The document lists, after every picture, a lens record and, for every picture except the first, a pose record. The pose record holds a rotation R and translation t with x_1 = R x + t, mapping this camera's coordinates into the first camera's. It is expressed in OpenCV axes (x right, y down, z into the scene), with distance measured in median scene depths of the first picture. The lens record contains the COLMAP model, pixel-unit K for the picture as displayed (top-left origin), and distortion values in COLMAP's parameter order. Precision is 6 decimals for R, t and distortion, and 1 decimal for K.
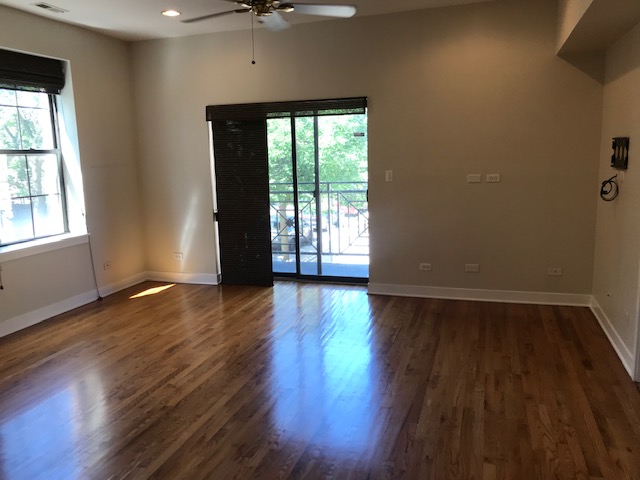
lens RADIAL K [[530.3, 0, 313.2], [0, 530.3, 228.9], [0, 0, 1]] dist [0.035158, -0.007967]
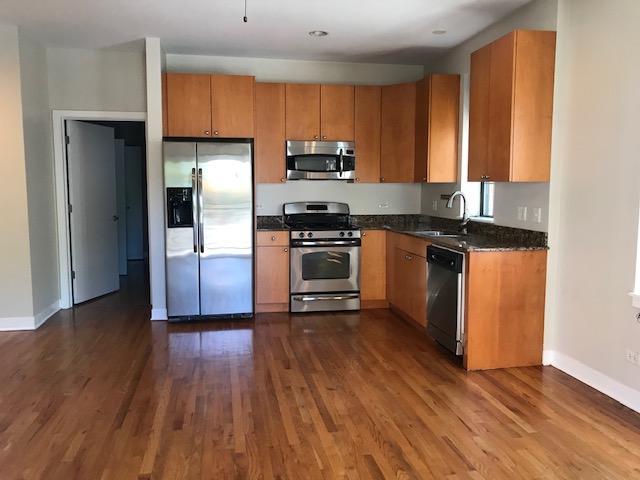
lens RADIAL K [[530.3, 0, 313.2], [0, 530.3, 228.9], [0, 0, 1]] dist [0.035158, -0.007967]
pose [[-0.879226, 0.069603, -0.471293, 0.095757], [-0.044511, 0.972940, 0.226729, -0.146859], [0.474321, 0.220324, -0.852337, 1.121819]]
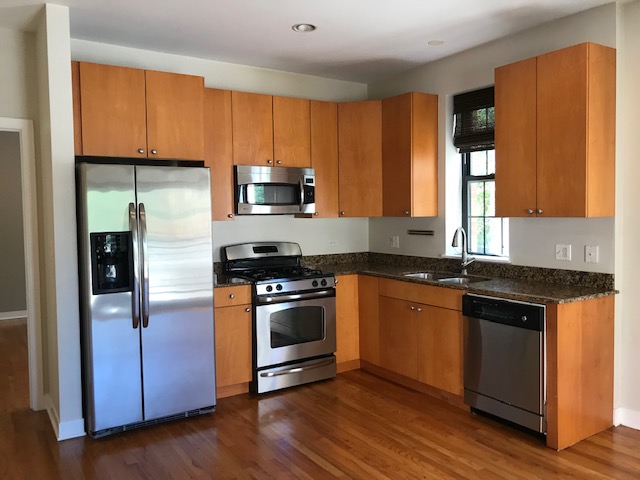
lens RADIAL K [[530.3, 0, 312.9], [0, 530.3, 230.8], [0, 0, 1]] dist [0.010939, -0.006926]
pose [[-0.626723, 0.071695, -0.775937, 0.189128], [-0.080904, 0.984390, 0.156301, -0.112759], [0.775031, 0.160734, -0.611139, 0.755980]]
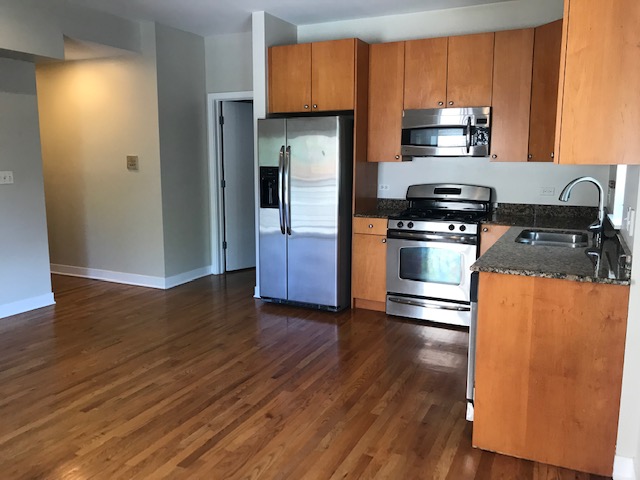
lens RADIAL K [[530.3, 0, 313.2], [0, 530.3, 228.9], [0, 0, 1]] dist [0.035158, -0.007967]
pose [[-0.989725, 0.008326, 0.142741, -0.344919], [0.047310, 0.961142, 0.271972, -0.133928], [-0.134930, 0.275930, -0.951660, 1.072890]]
